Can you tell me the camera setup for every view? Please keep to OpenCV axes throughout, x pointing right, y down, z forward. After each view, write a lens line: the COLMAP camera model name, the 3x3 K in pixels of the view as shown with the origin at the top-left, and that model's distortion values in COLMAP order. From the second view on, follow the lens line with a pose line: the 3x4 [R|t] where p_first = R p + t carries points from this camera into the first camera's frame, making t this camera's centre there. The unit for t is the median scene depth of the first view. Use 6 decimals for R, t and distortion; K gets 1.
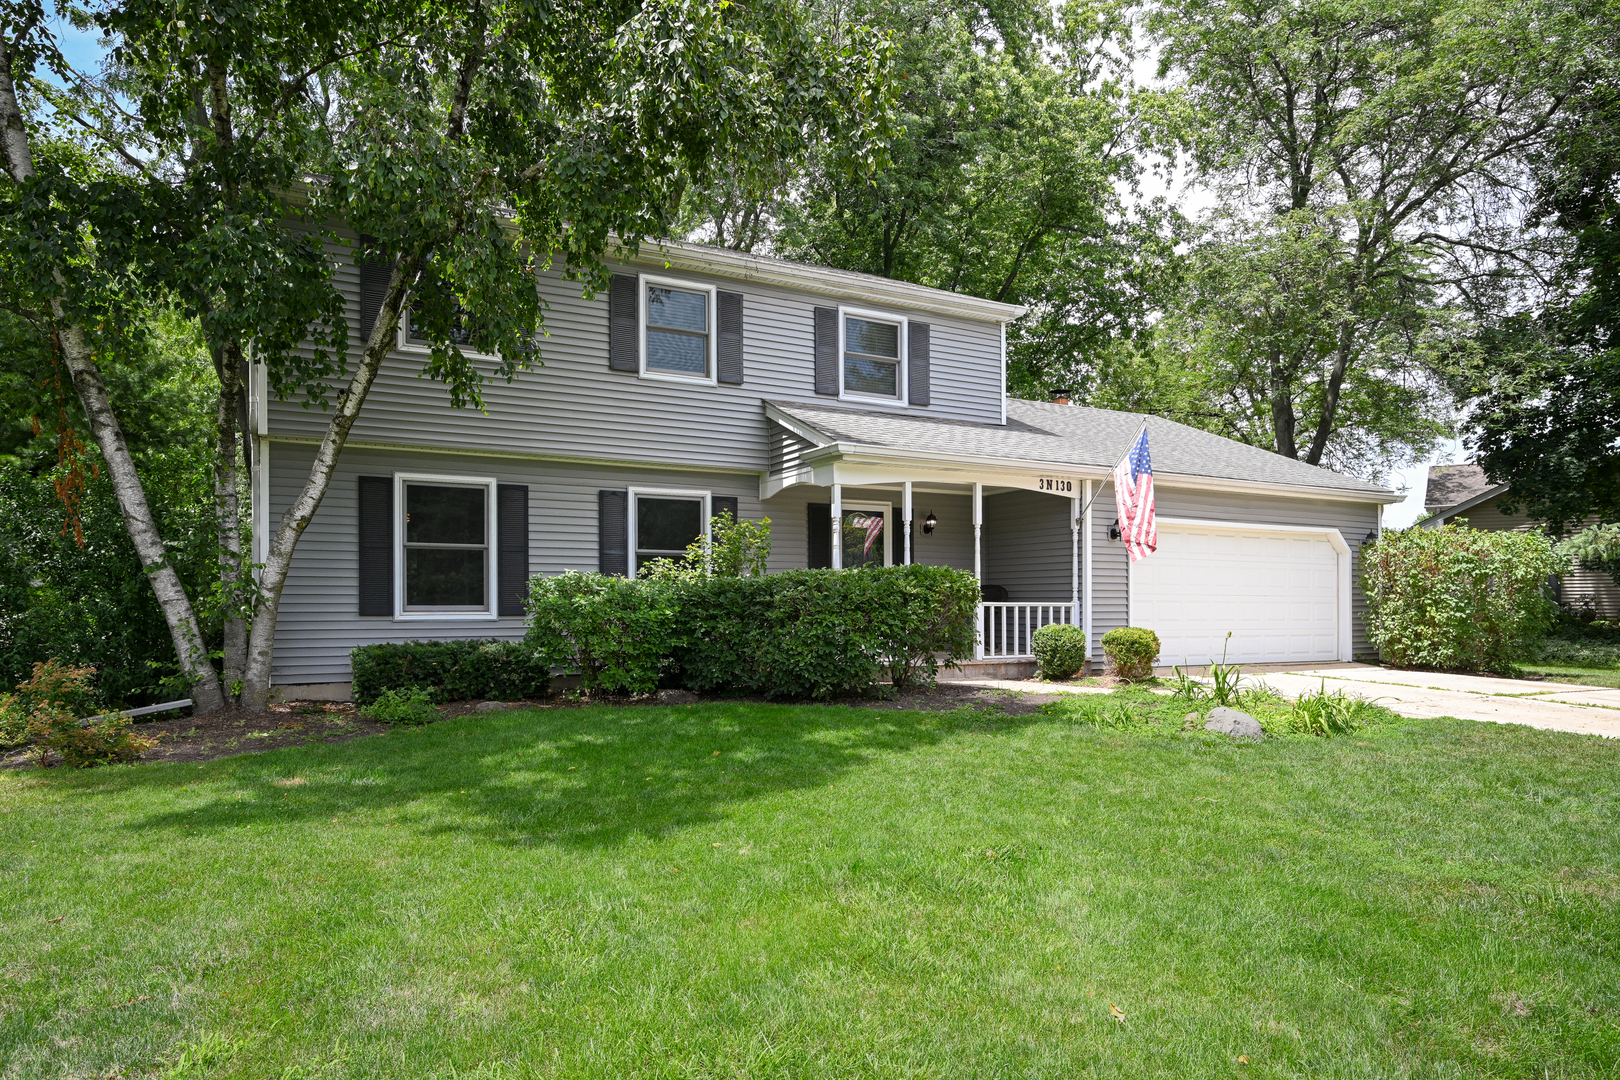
lens RADIAL K [[930.2, 0, 804.6], [0, 930.2, 550.0], [0, 0, 1]] dist [-0.001064, -0.000500]
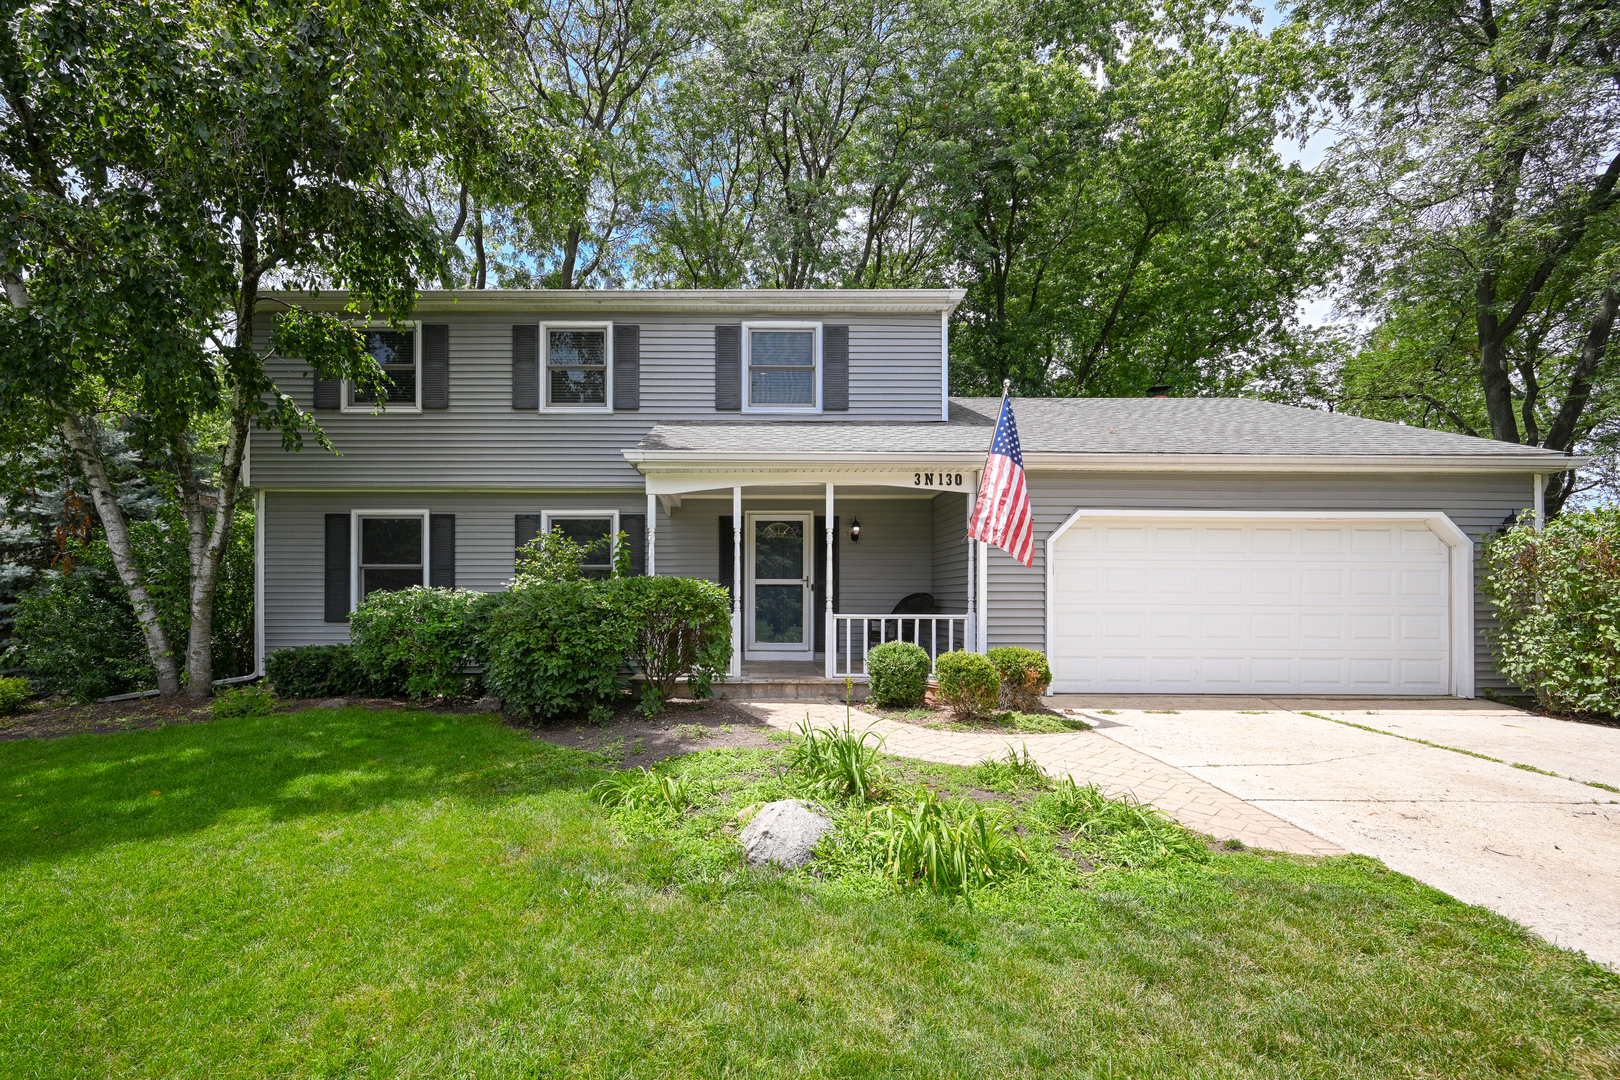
lens RADIAL K [[647.6, 0, 807.7], [0, 647.6, 570.6], [0, 0, 1]] dist [-0.003121, 0.001631]
pose [[0.896152, -0.018950, -0.443342, 0.423382], [0.025294, 0.999645, 0.008401, 0.007038], [0.443025, -0.018742, 0.896313, 0.400487]]
